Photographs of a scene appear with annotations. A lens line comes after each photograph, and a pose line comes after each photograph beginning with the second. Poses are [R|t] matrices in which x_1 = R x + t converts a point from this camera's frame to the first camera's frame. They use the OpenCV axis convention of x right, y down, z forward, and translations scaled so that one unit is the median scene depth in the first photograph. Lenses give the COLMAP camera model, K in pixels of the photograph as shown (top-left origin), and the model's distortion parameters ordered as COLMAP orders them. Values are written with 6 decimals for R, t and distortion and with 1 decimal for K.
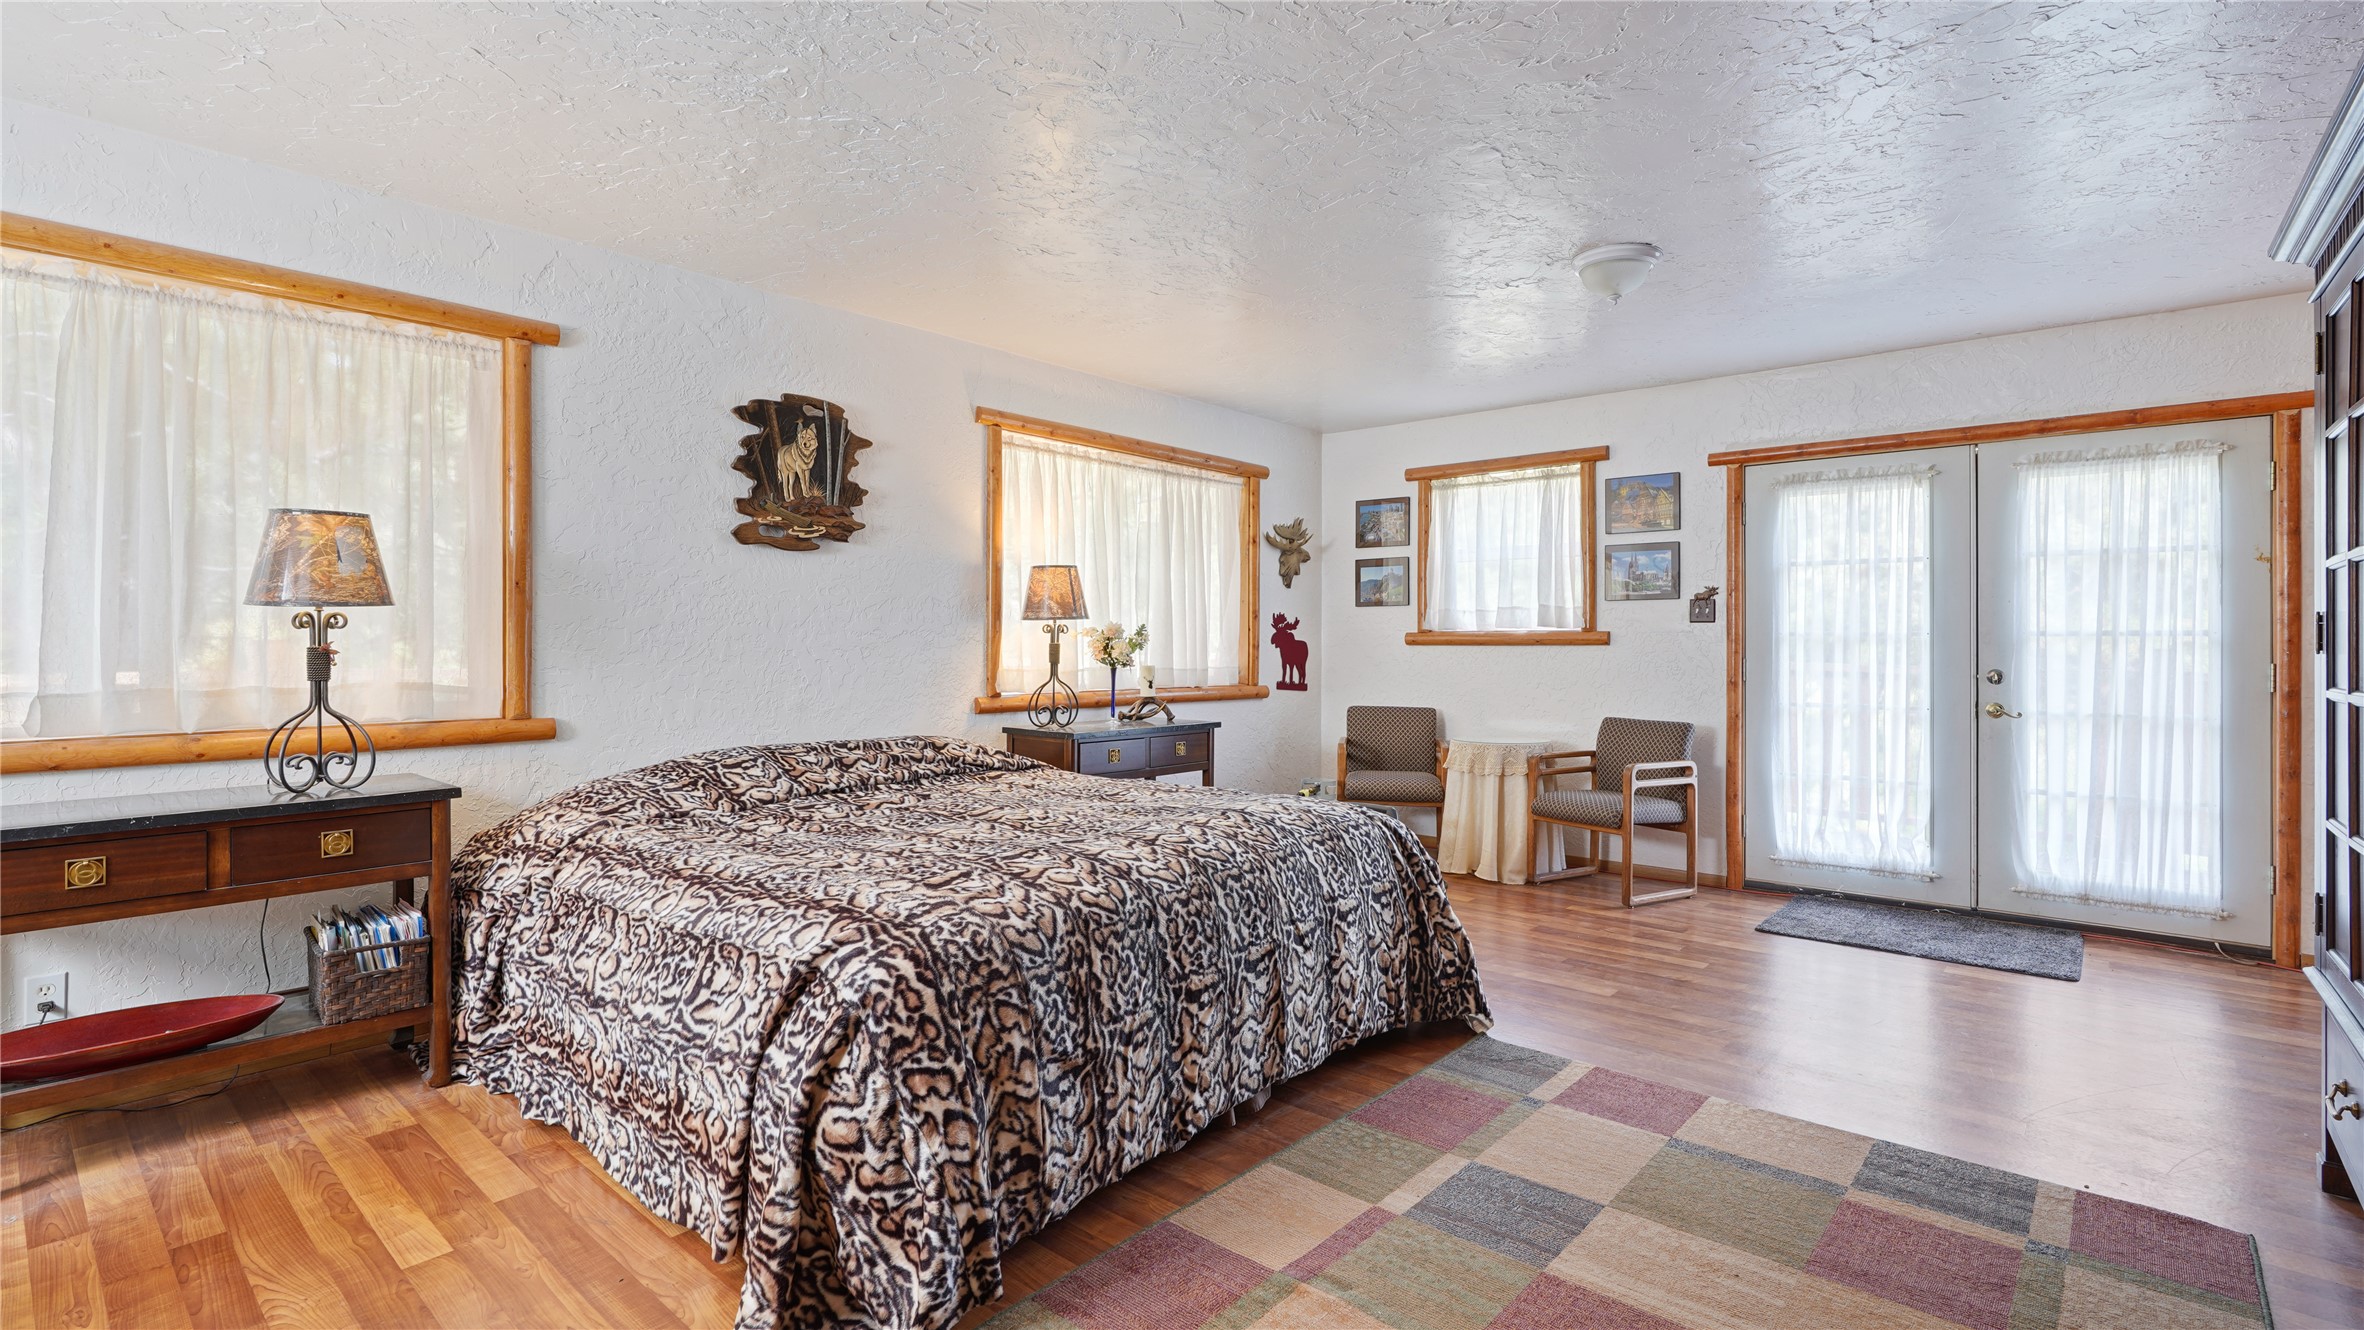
lens RADIAL K [[1073.4, 0, 1182.3], [0, 1073.4, 652.0], [0, 0, 1]] dist [-0.014724, 0.006798]
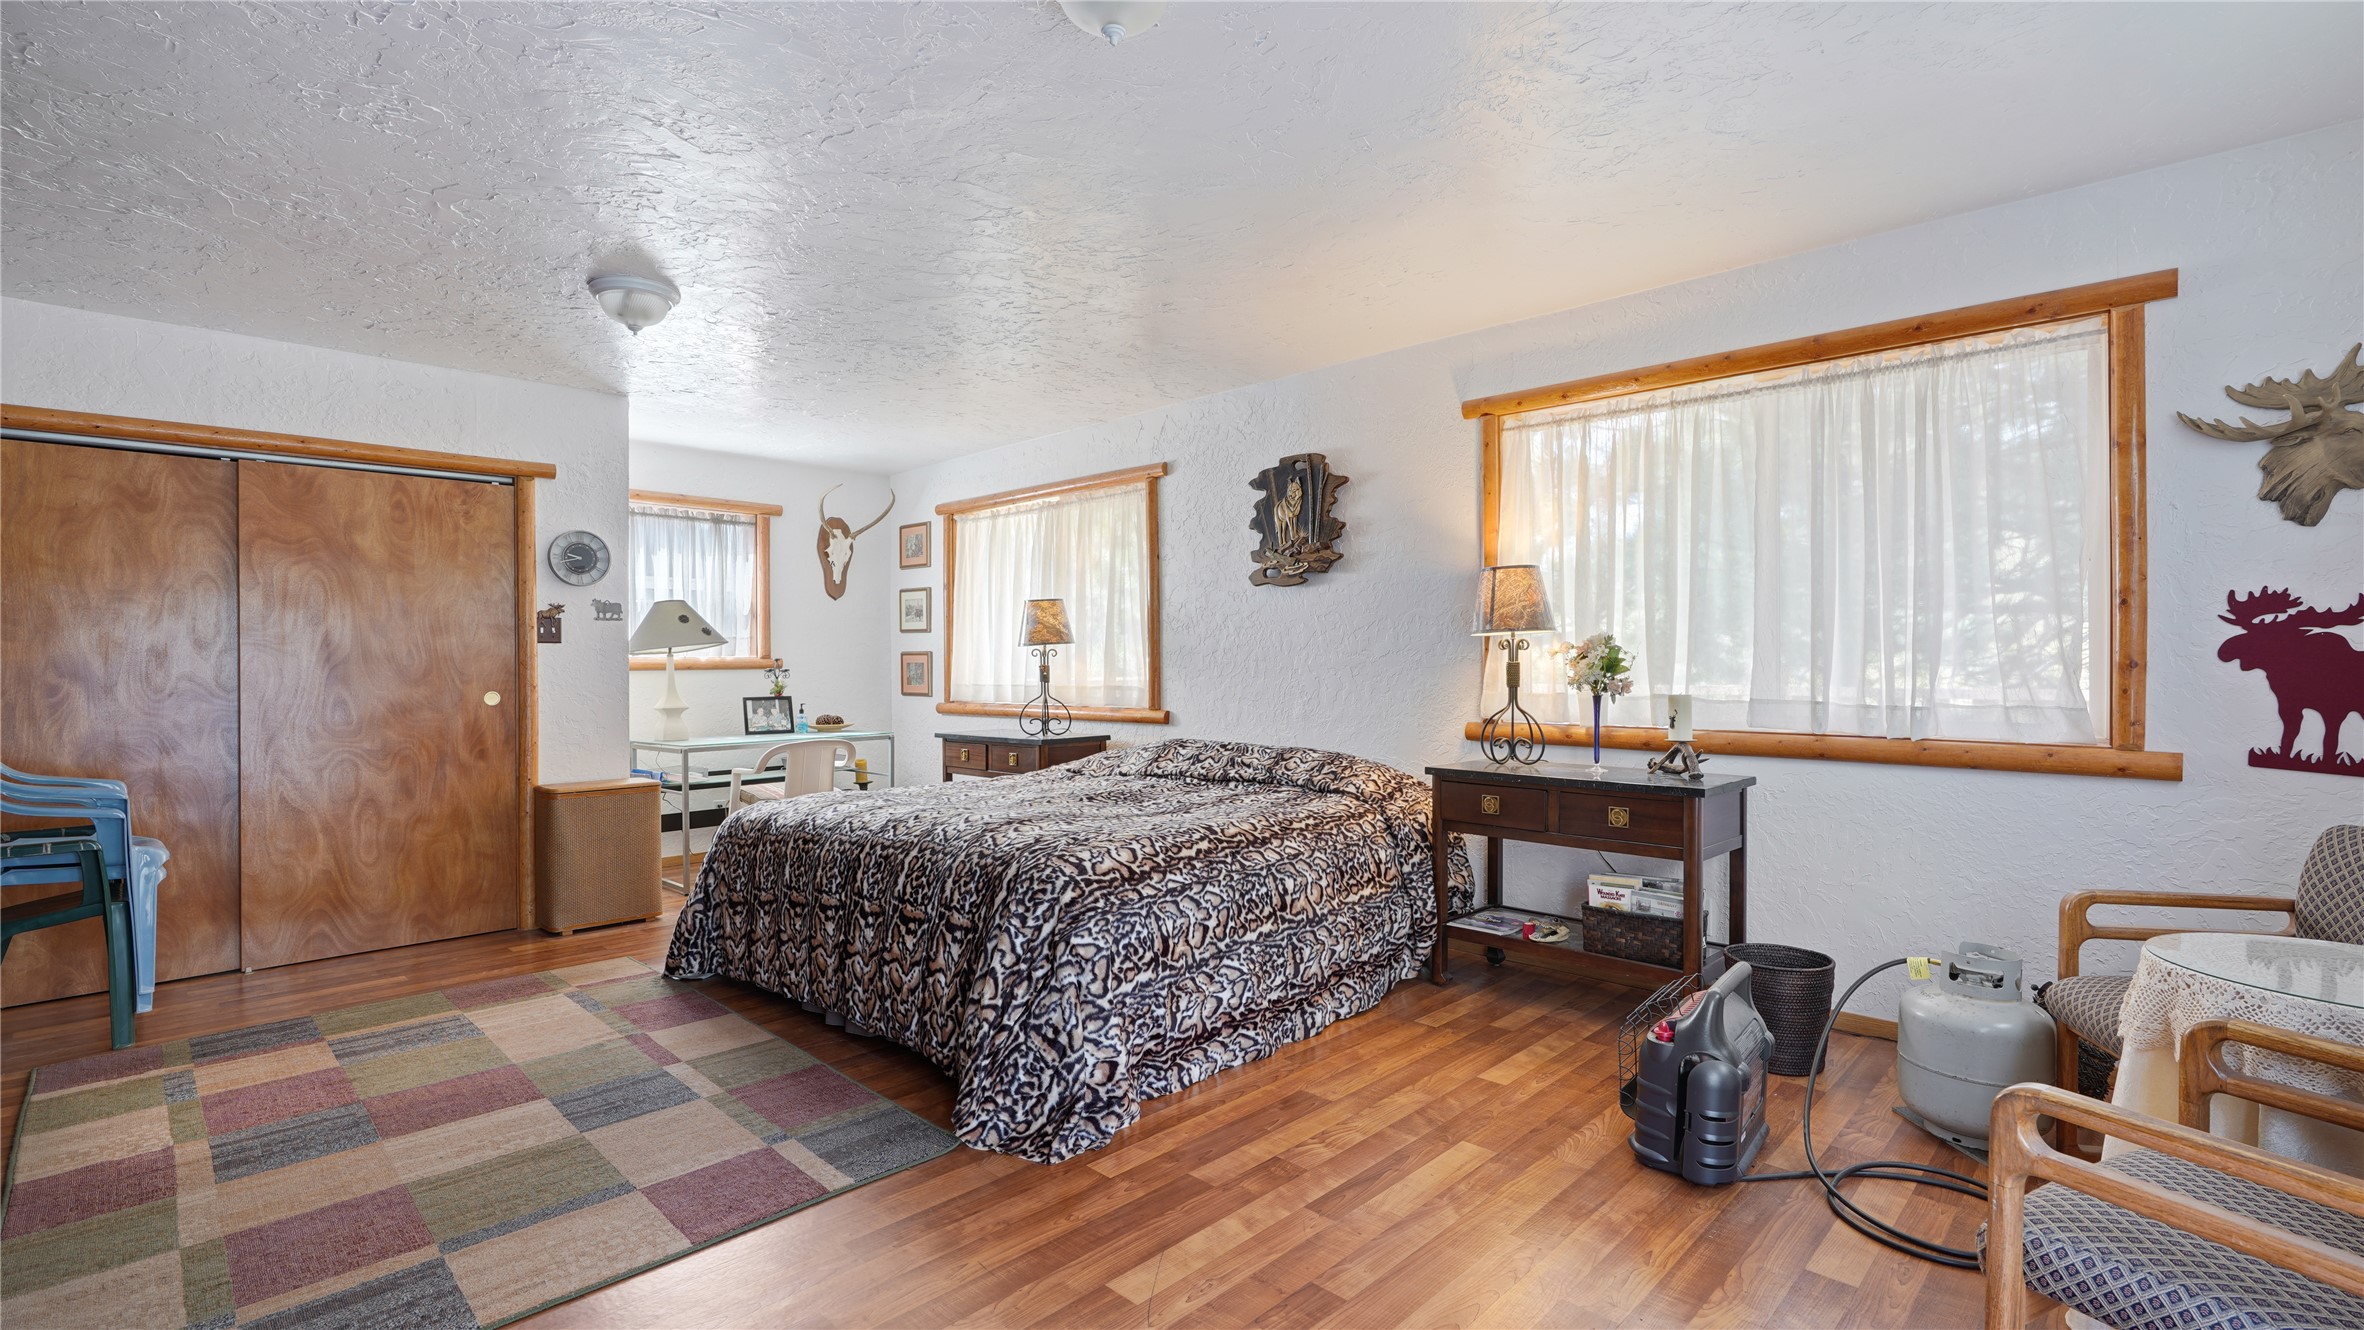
lens RADIAL K [[1073.4, 0, 1182.3], [0, 1073.4, 652.0], [0, 0, 1]] dist [-0.014724, 0.006798]
pose [[-0.049071, -0.008586, -0.998758, 0.858658], [-0.004250, 0.999956, -0.008388, -0.009259], [0.998786, 0.003833, -0.049105, 0.947367]]
